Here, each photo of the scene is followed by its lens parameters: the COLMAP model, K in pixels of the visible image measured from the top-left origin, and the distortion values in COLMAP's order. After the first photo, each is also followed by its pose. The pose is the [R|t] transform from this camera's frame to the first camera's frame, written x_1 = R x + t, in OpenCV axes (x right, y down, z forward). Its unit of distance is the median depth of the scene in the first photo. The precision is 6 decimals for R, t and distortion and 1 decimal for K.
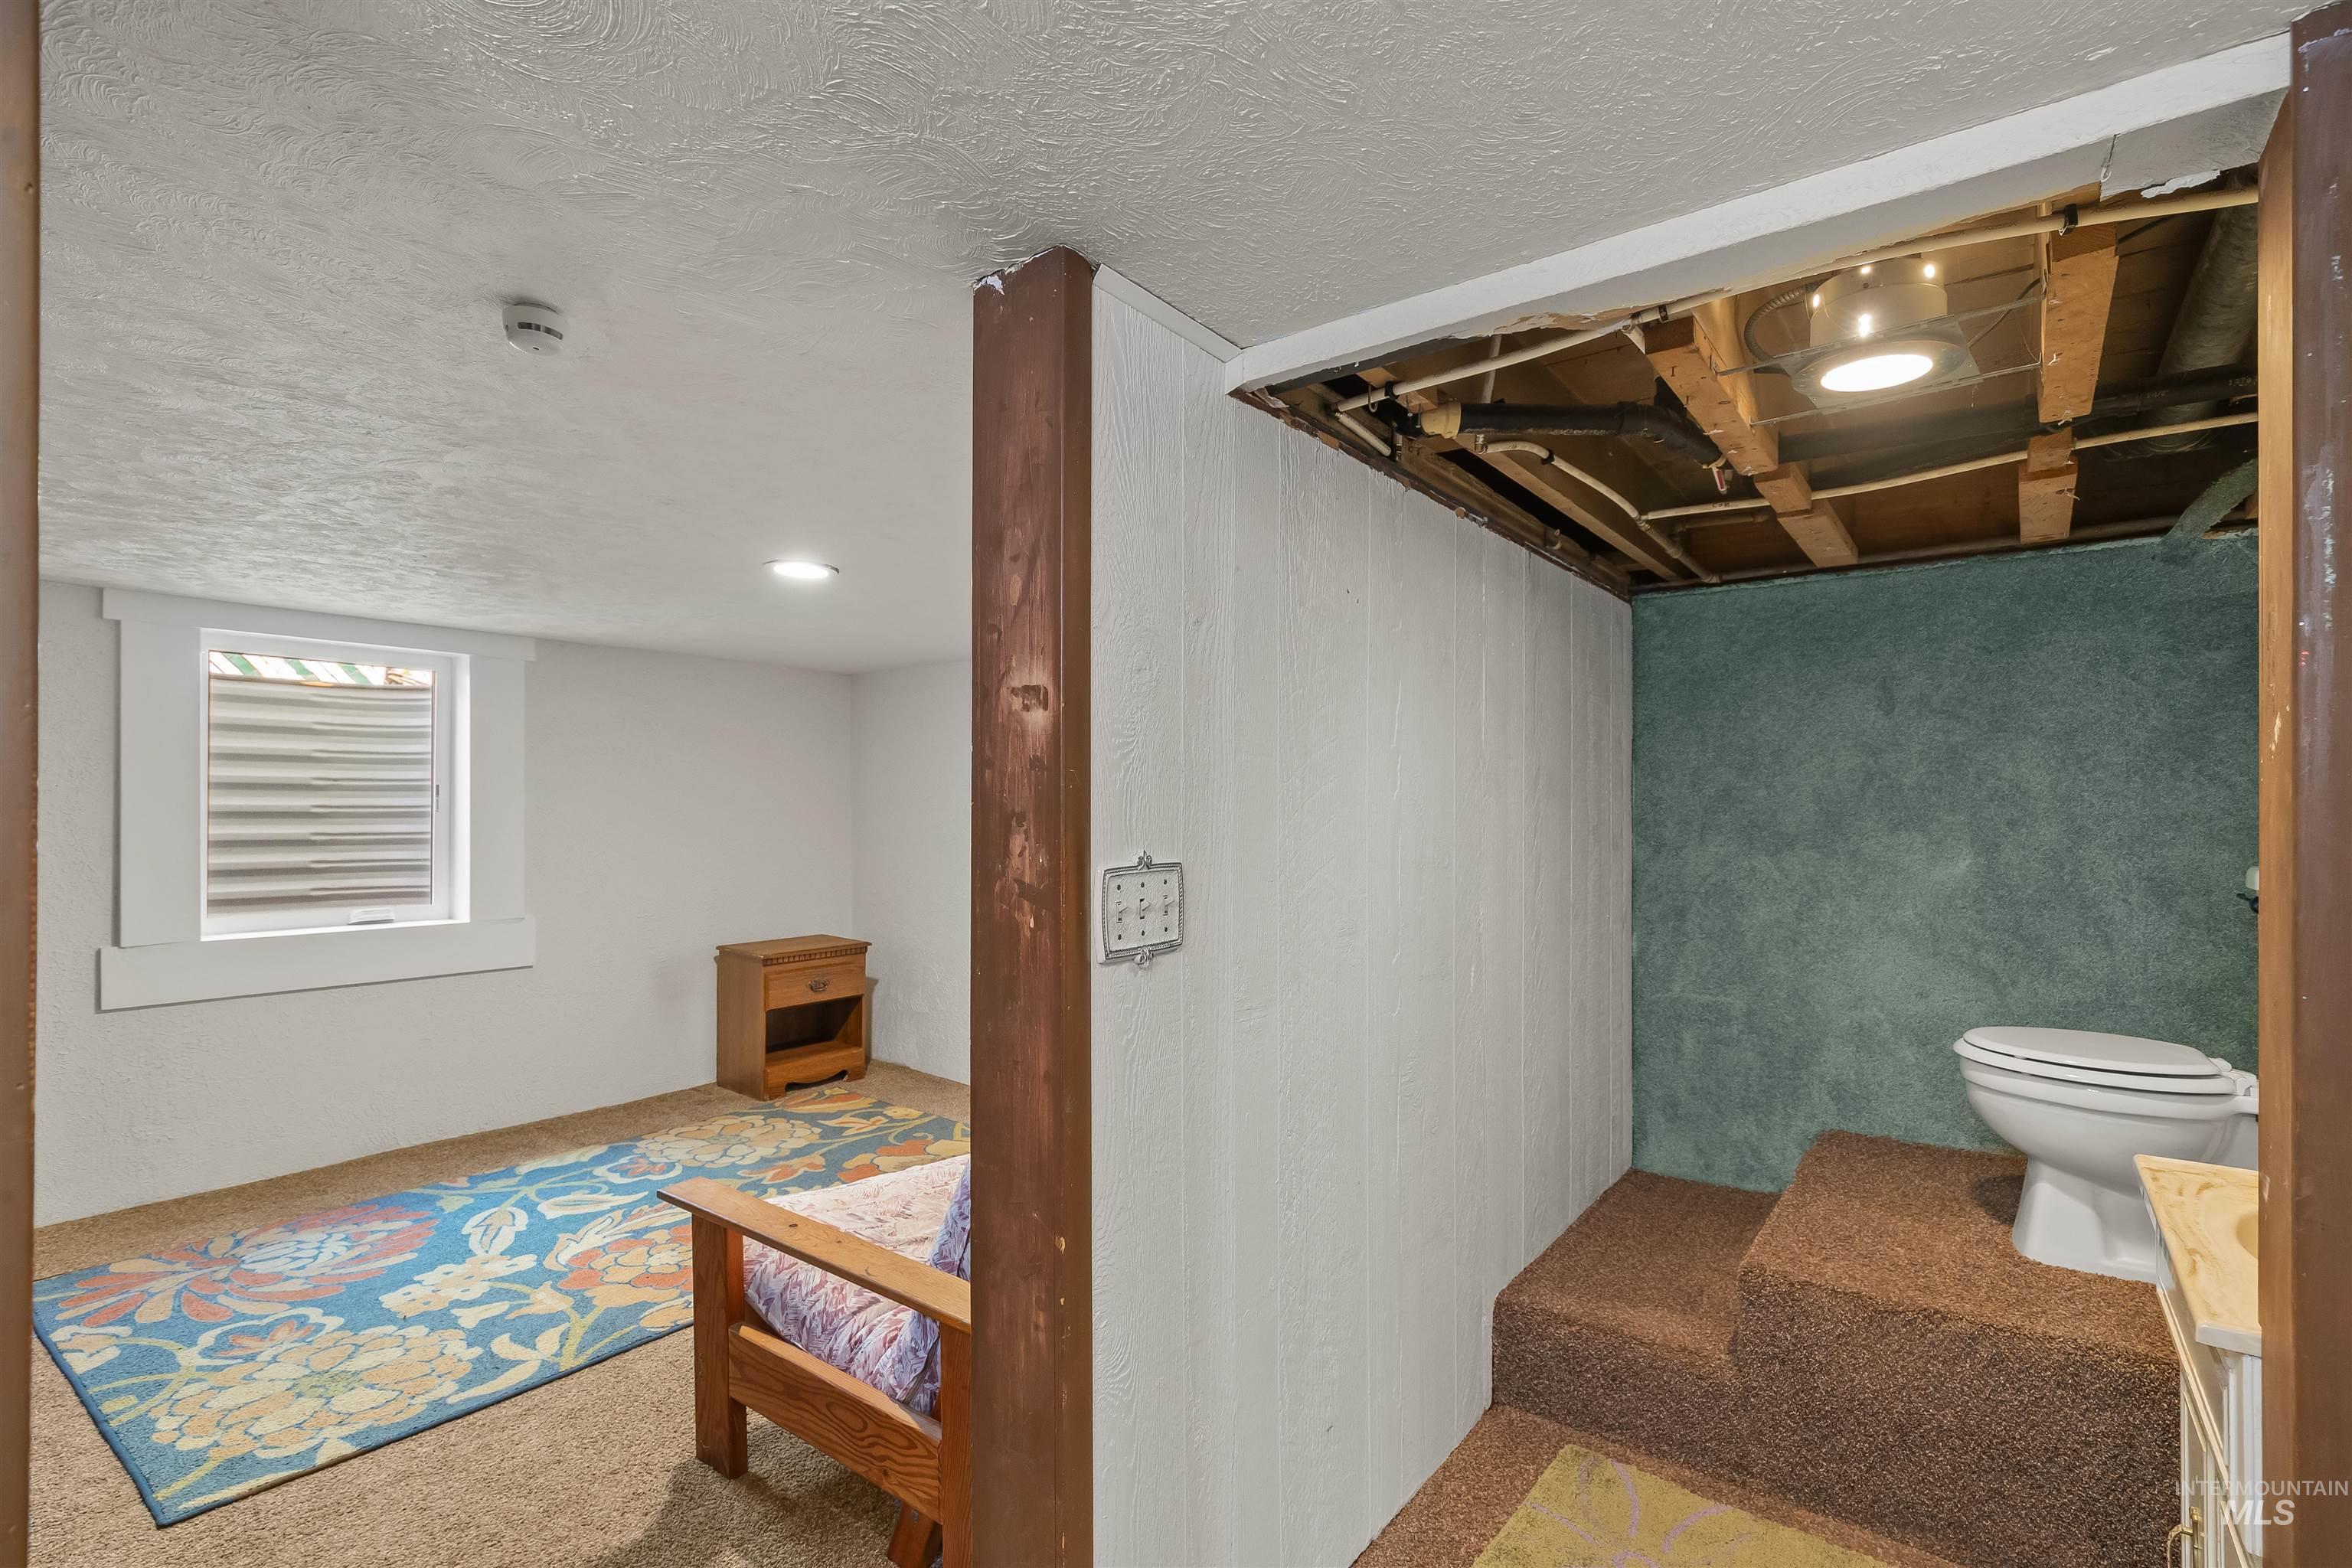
lens RADIAL K [[1084.7, 0, 1184.4], [0, 1084.7, 795.1], [0, 0, 1]] dist [0.000280, 0.001856]
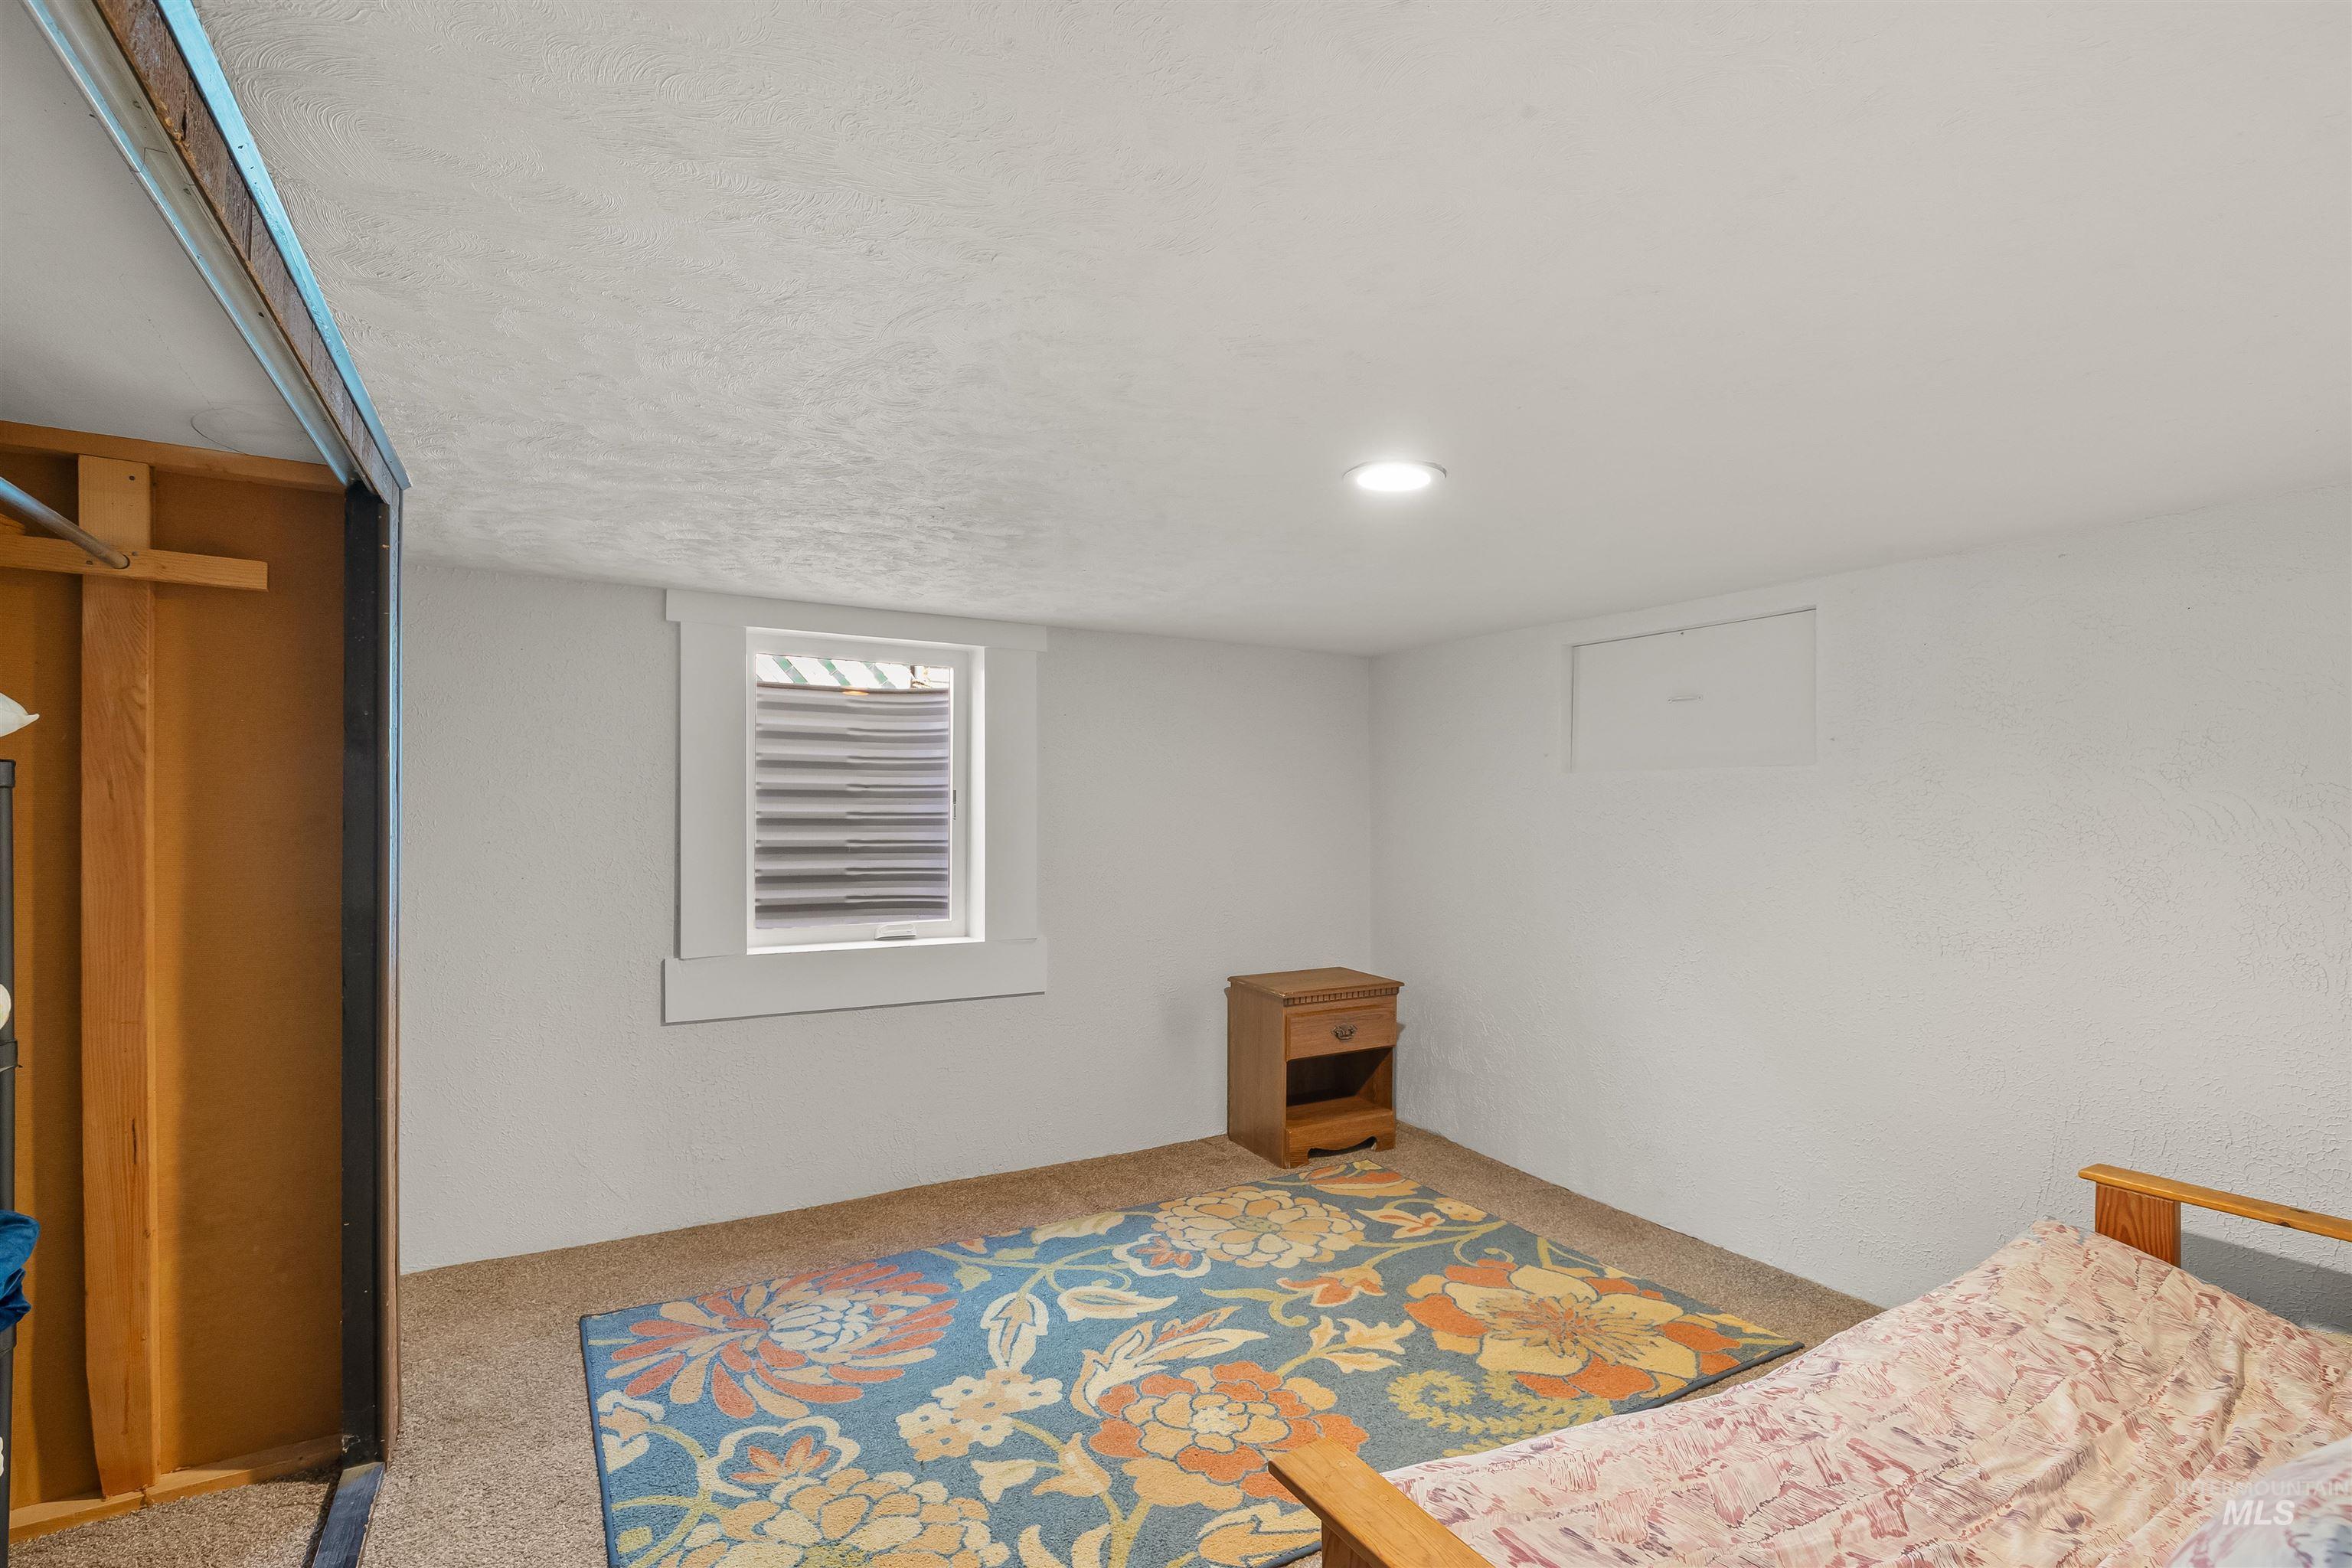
lens RADIAL K [[1084.7, 0, 1184.4], [0, 1084.7, 795.1], [0, 0, 1]] dist [0.000280, 0.001856]
pose [[0.924239, -0.003958, -0.381794, -0.239804], [0.001847, 0.999981, -0.005894, 0.000512], [0.381810, 0.004742, 0.924229, 0.343005]]
